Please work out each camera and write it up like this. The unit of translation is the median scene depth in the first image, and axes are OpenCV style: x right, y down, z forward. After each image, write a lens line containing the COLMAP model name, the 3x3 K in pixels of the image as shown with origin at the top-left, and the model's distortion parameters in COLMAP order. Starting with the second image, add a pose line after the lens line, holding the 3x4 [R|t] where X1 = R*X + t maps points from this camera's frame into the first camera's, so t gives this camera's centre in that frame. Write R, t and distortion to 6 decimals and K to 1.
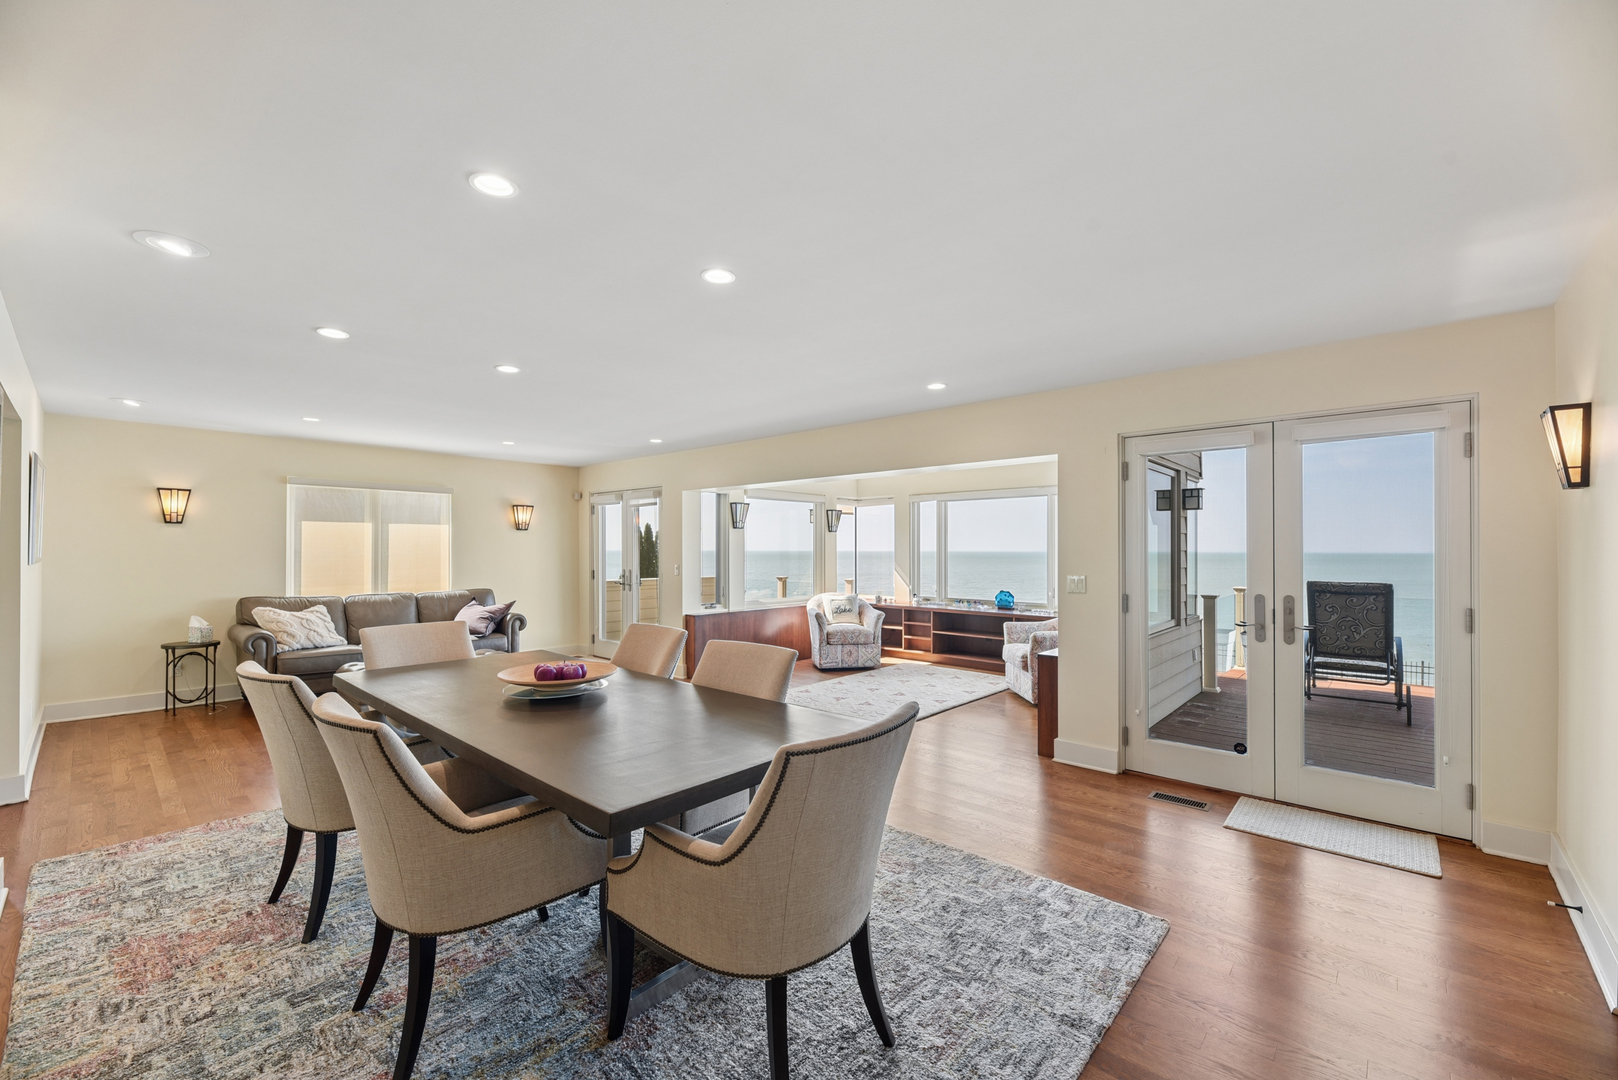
lens RADIAL K [[660.0, 0, 811.6], [0, 660.0, 541.3], [0, 0, 1]] dist [-0.003302, -0.001643]
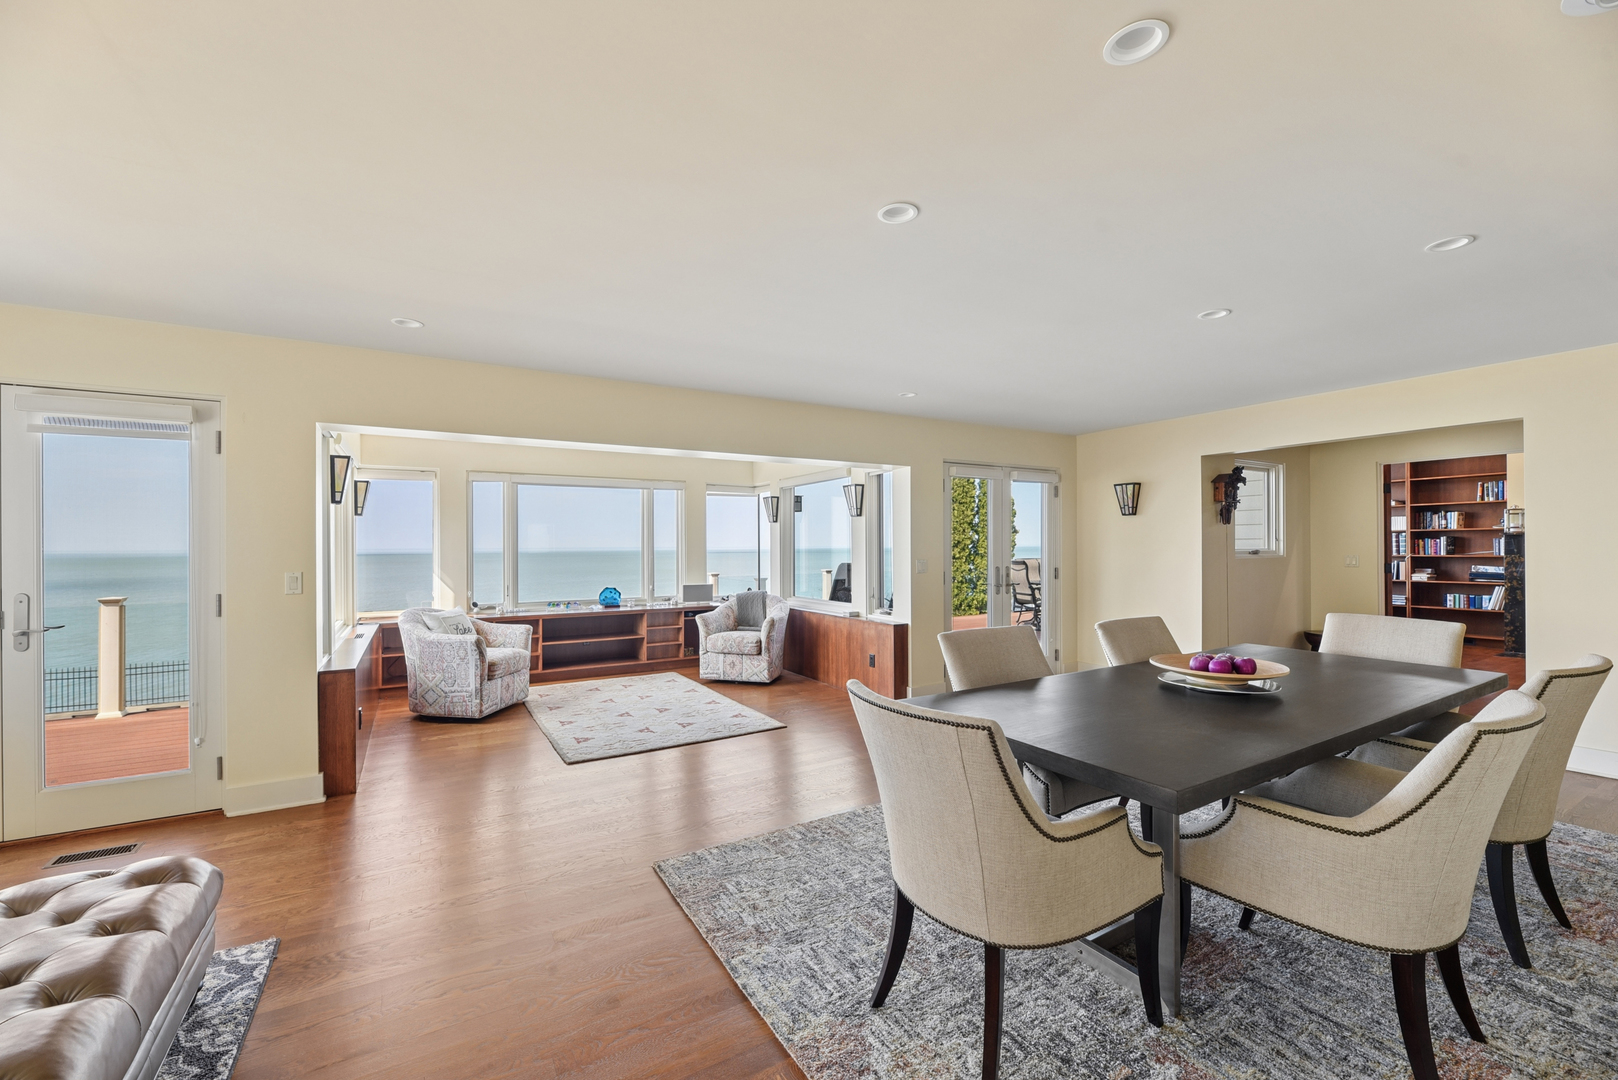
lens RADIAL K [[660.0, 0, 815.4], [0, 660.0, 545.9], [0, 0, 1]] dist [-0.003302, -0.001643]
pose [[0.282298, -0.000797, 0.959326, -0.525275], [-0.007139, 0.999970, 0.002932, 0.011874], [-0.959300, -0.007676, 0.282284, 0.468836]]
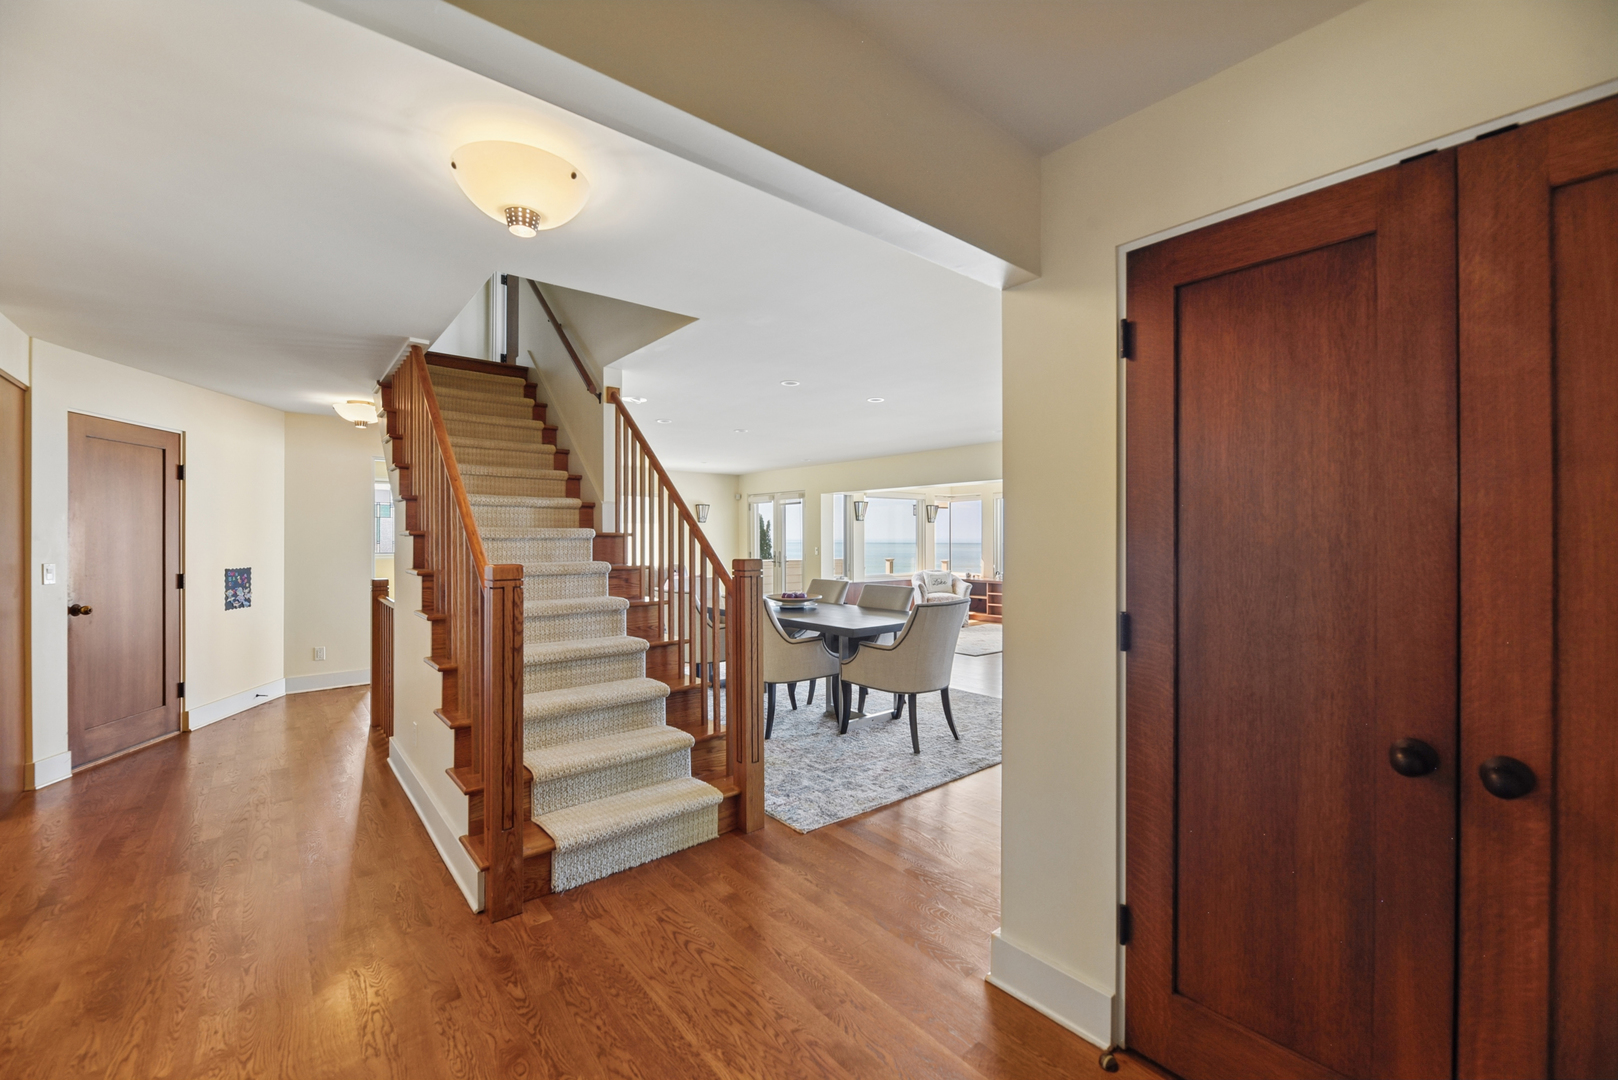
lens RADIAL K [[660.0, 0, 810.4], [0, 660.0, 533.8], [0, 0, 1]] dist [-0.003302, -0.001643]
pose [[0.989069, -0.002076, -0.147436, -0.013122], [0.003039, 0.999975, 0.006306, -0.001722], [0.147420, -0.006686, 0.989051, -0.343500]]
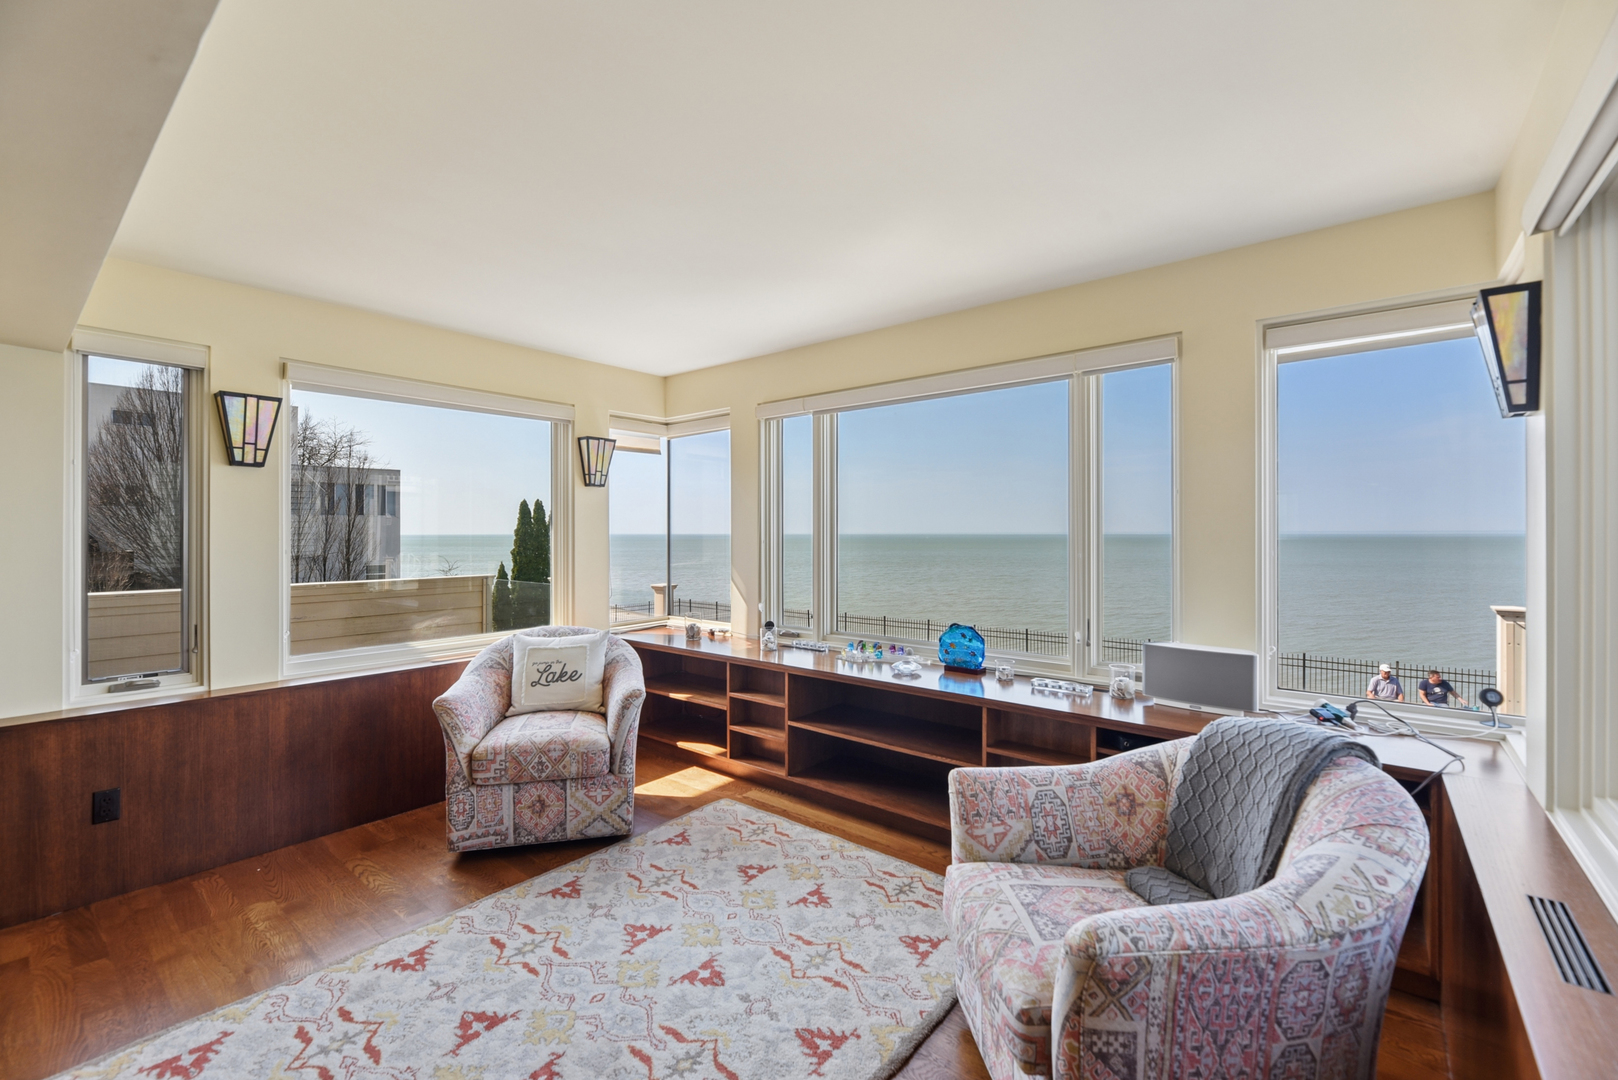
lens RADIAL K [[660.0, 0, 820.6], [0, 660.0, 534.7], [0, 0, 1]] dist [-0.003302, -0.001643]
pose [[0.998230, -0.003114, 0.059398, 0.187436], [0.002173, 0.999871, 0.015898, 0.014347], [-0.059440, -0.015740, 0.998108, 0.616412]]
